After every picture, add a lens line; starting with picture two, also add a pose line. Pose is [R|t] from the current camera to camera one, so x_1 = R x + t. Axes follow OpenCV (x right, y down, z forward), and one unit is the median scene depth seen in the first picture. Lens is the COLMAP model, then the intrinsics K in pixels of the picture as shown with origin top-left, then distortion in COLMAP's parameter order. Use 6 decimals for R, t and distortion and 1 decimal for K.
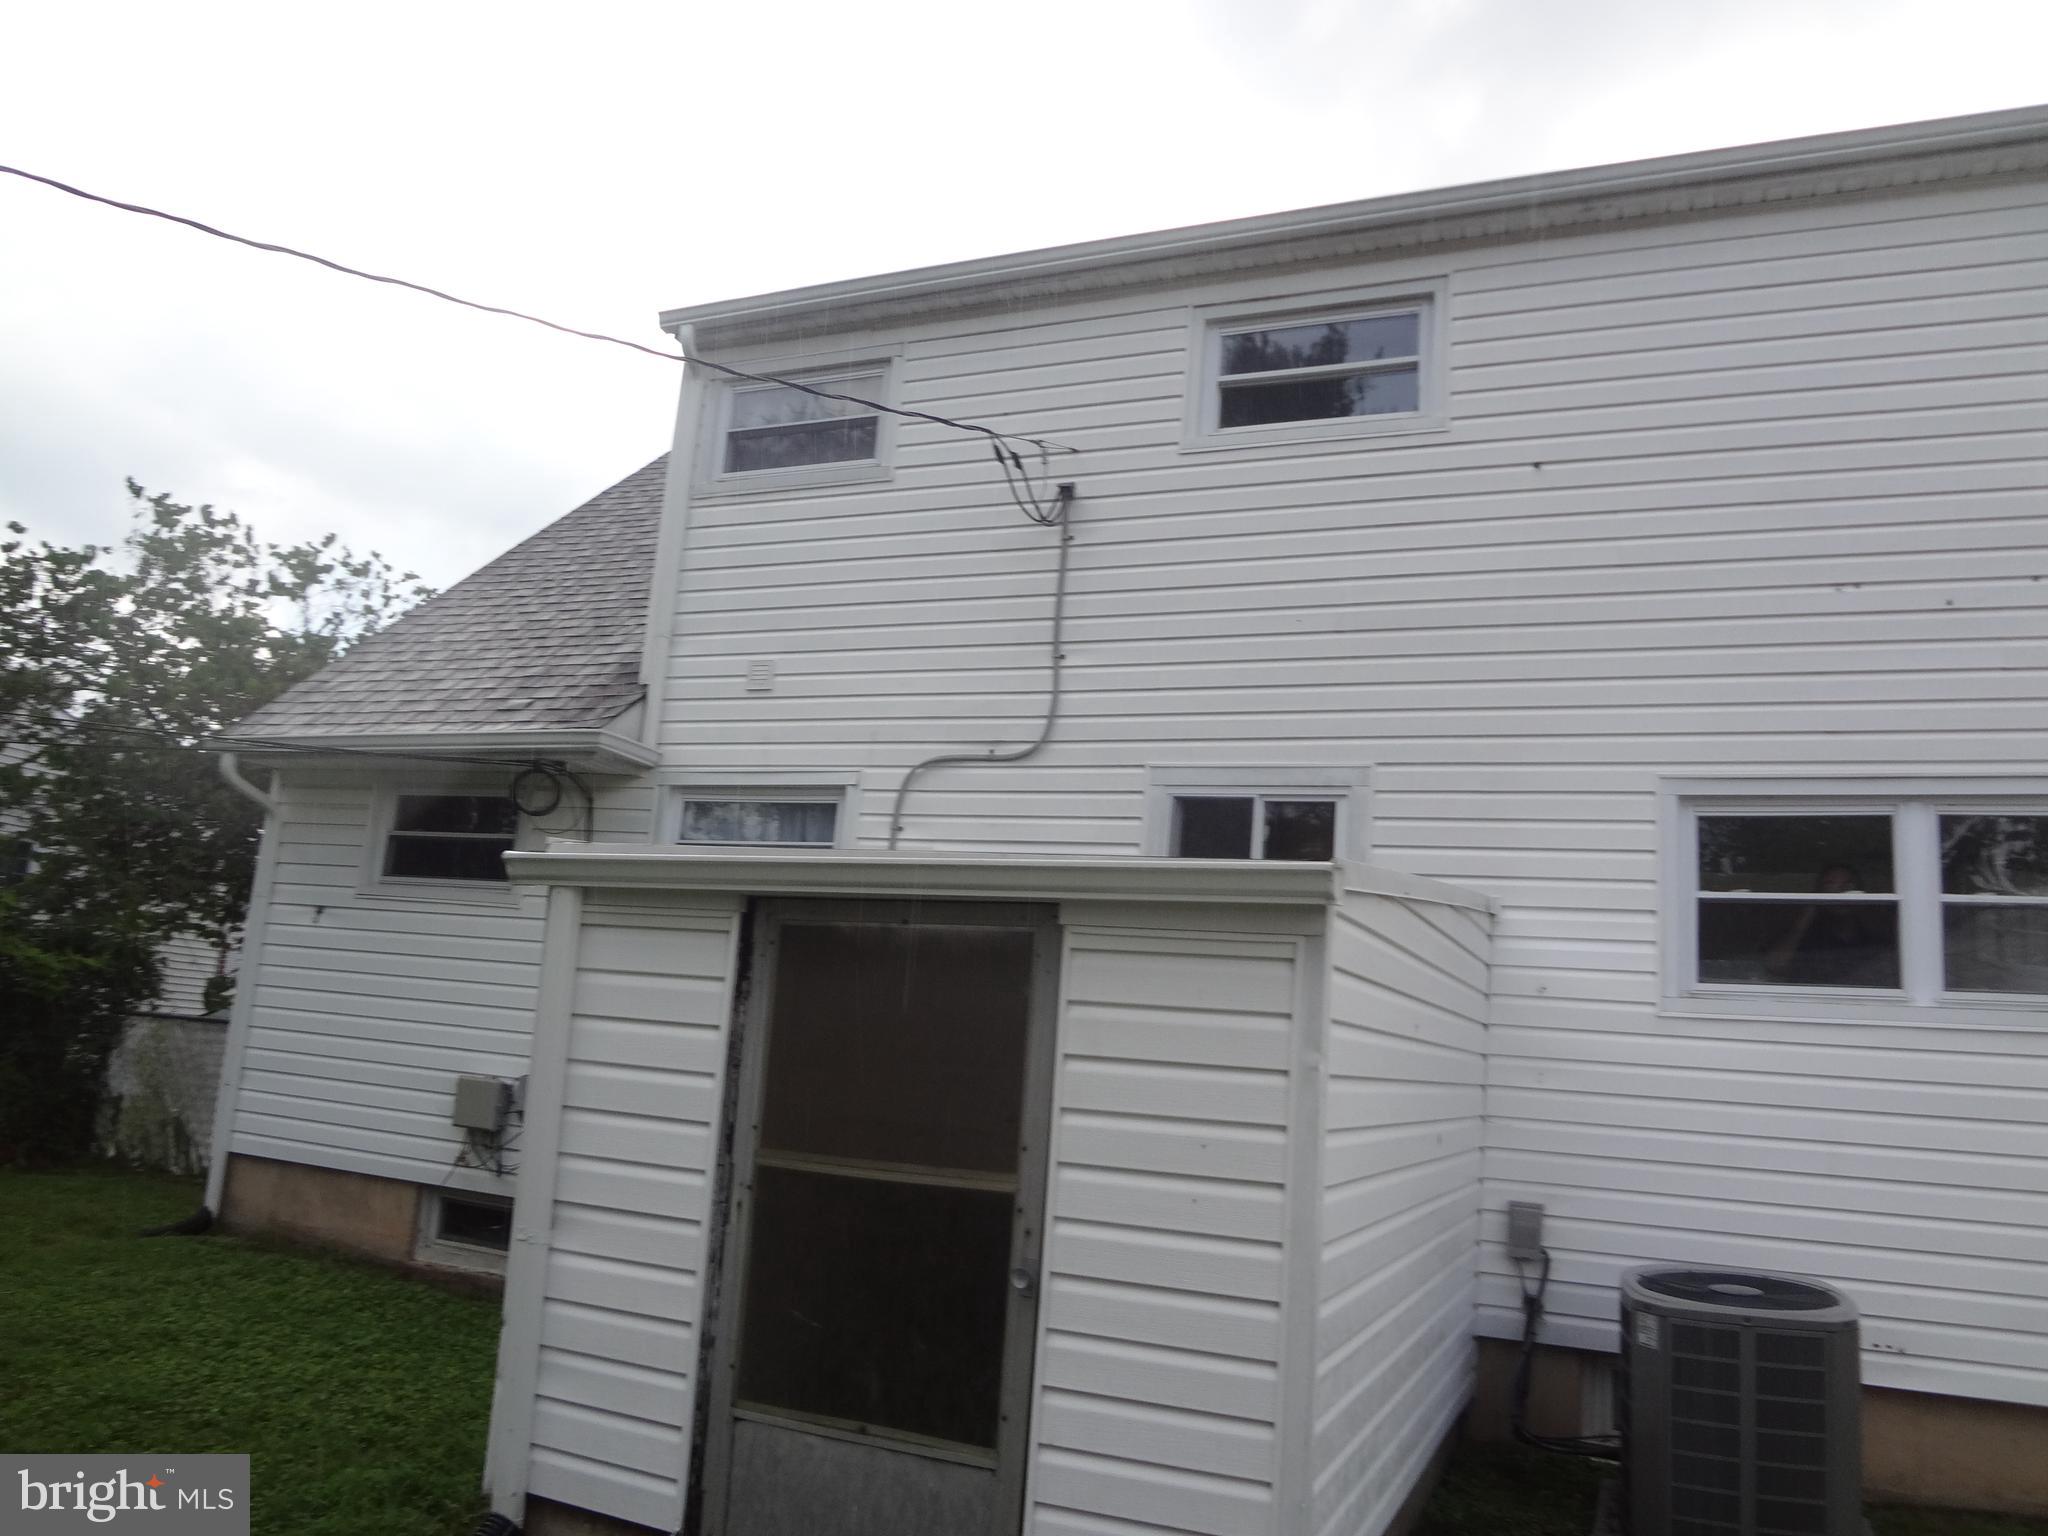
lens RADIAL K [[1490.7, 0, 1024.0], [0, 1490.7, 768.0], [0, 0, 1]] dist [-0.040028, -0.000747]
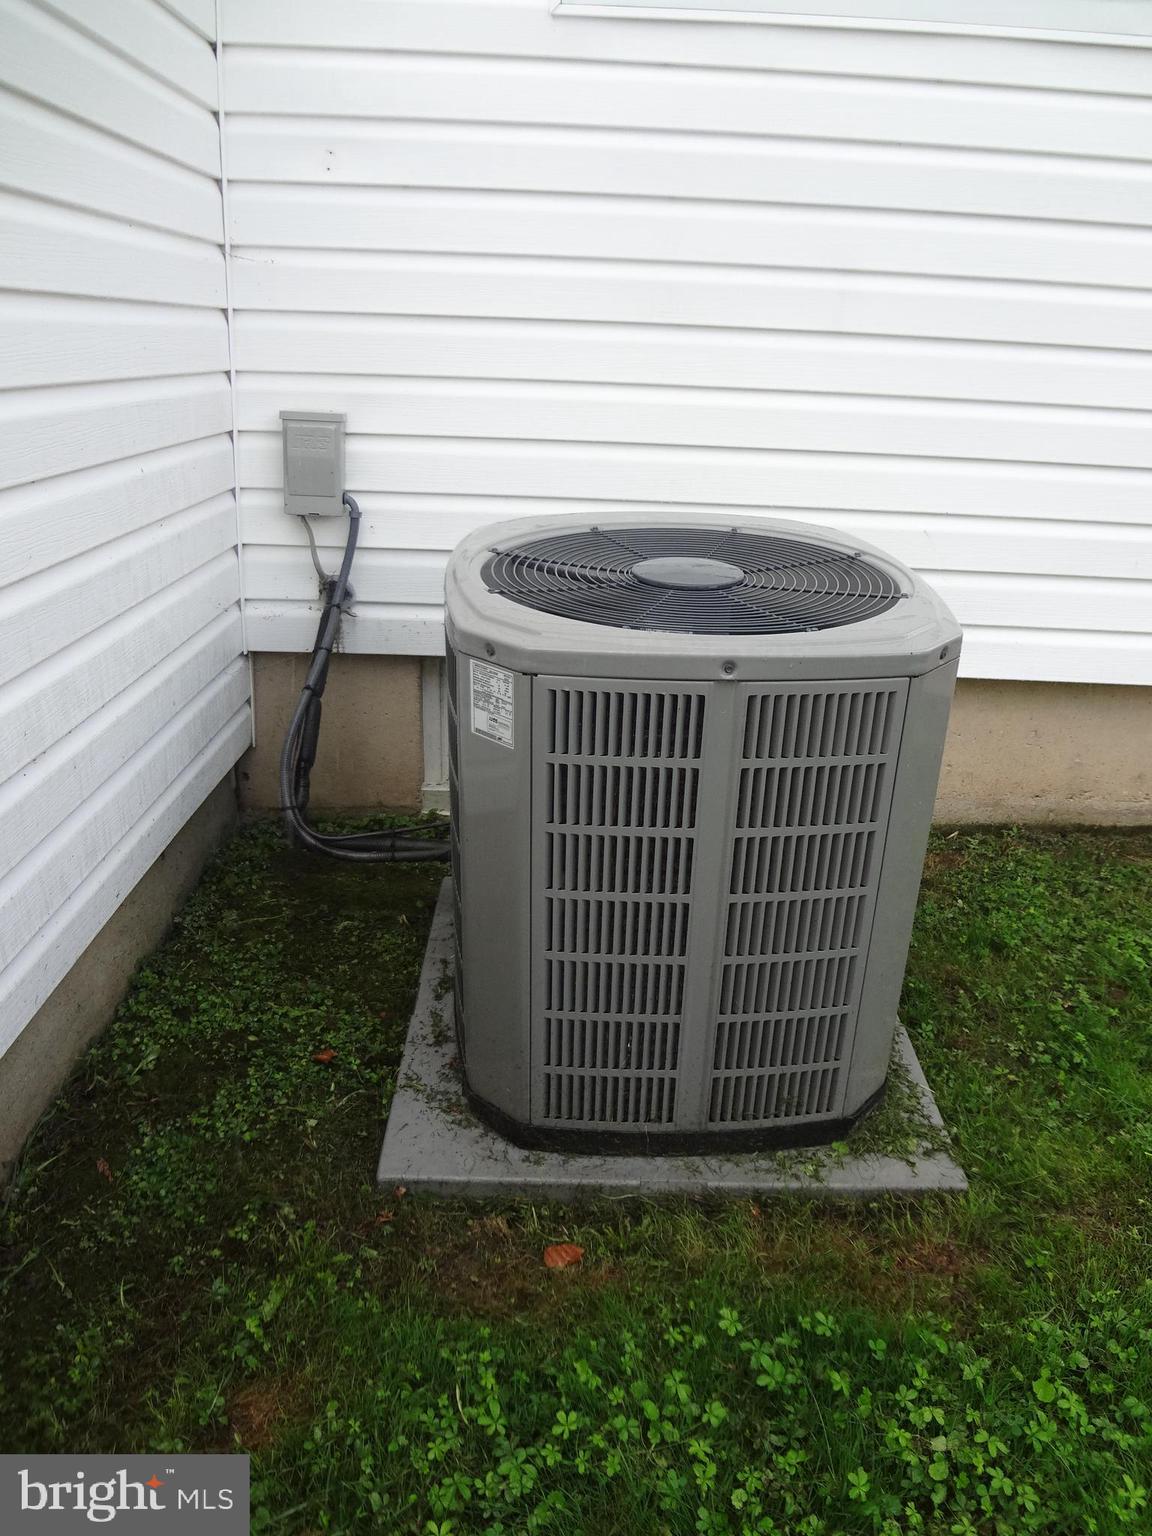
lens RADIAL K [[1118.0, 0, 576.0], [0, 1118.0, 768.0], [0, 0, 1]] dist [-0.040028, -0.000747]
pose [[0.918001, -0.182147, 0.352275, 0.266166], [-0.038505, 0.843149, 0.536299, 0.185398], [-0.394705, -0.505887, 0.766998, 0.595963]]
